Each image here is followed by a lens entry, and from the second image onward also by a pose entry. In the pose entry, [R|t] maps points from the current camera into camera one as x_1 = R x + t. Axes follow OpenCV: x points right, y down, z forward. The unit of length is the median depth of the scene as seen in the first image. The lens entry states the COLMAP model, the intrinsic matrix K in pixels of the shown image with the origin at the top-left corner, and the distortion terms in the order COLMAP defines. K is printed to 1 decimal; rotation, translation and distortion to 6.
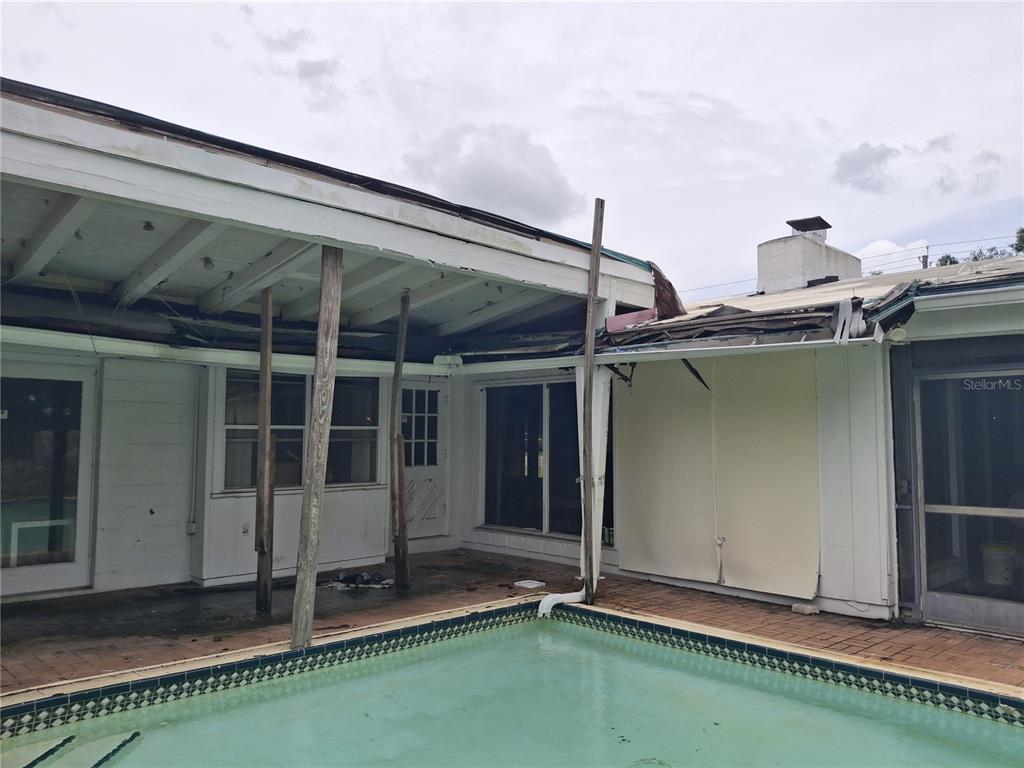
lens RADIAL K [[756.4, 0, 552.4], [0, 756.4, 386.1], [0, 0, 1]] dist [0.028625, -0.074317]
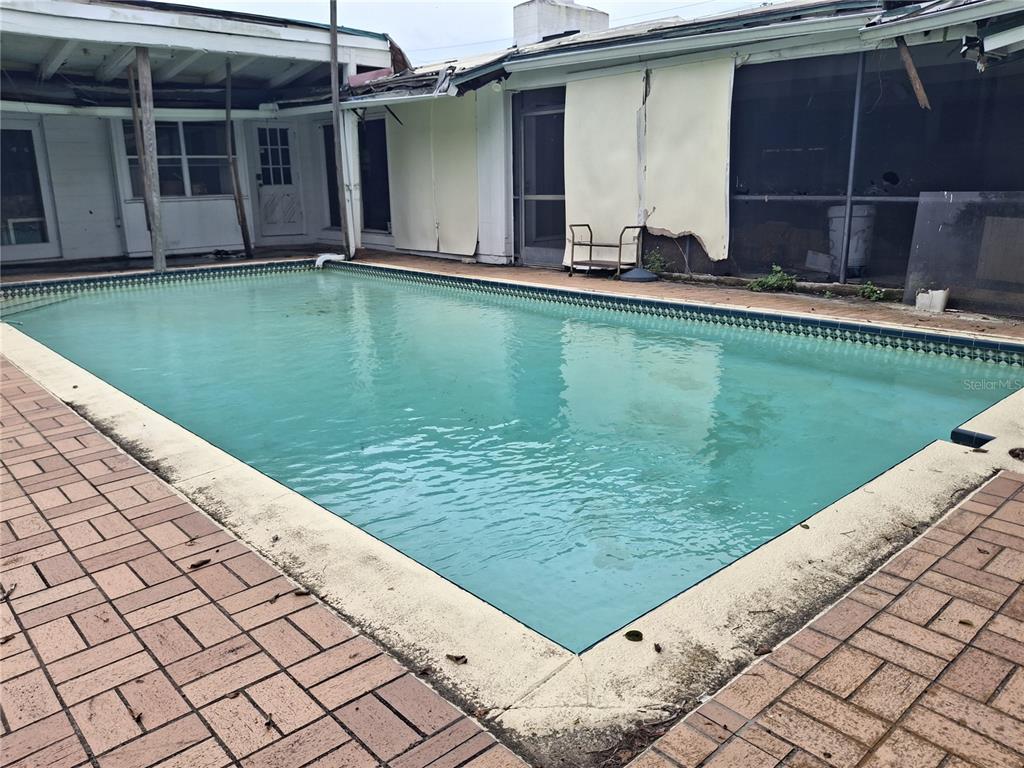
lens RADIAL K [[773.2, 0, 520.7], [0, 773.2, 384.6], [0, 0, 1]] dist [0.028836, -0.087714]
pose [[0.998297, -0.001148, -0.058331, 0.504891], [0.019963, 0.946180, 0.323024, -0.000200], [0.054820, -0.323638, 0.944592, -0.654422]]
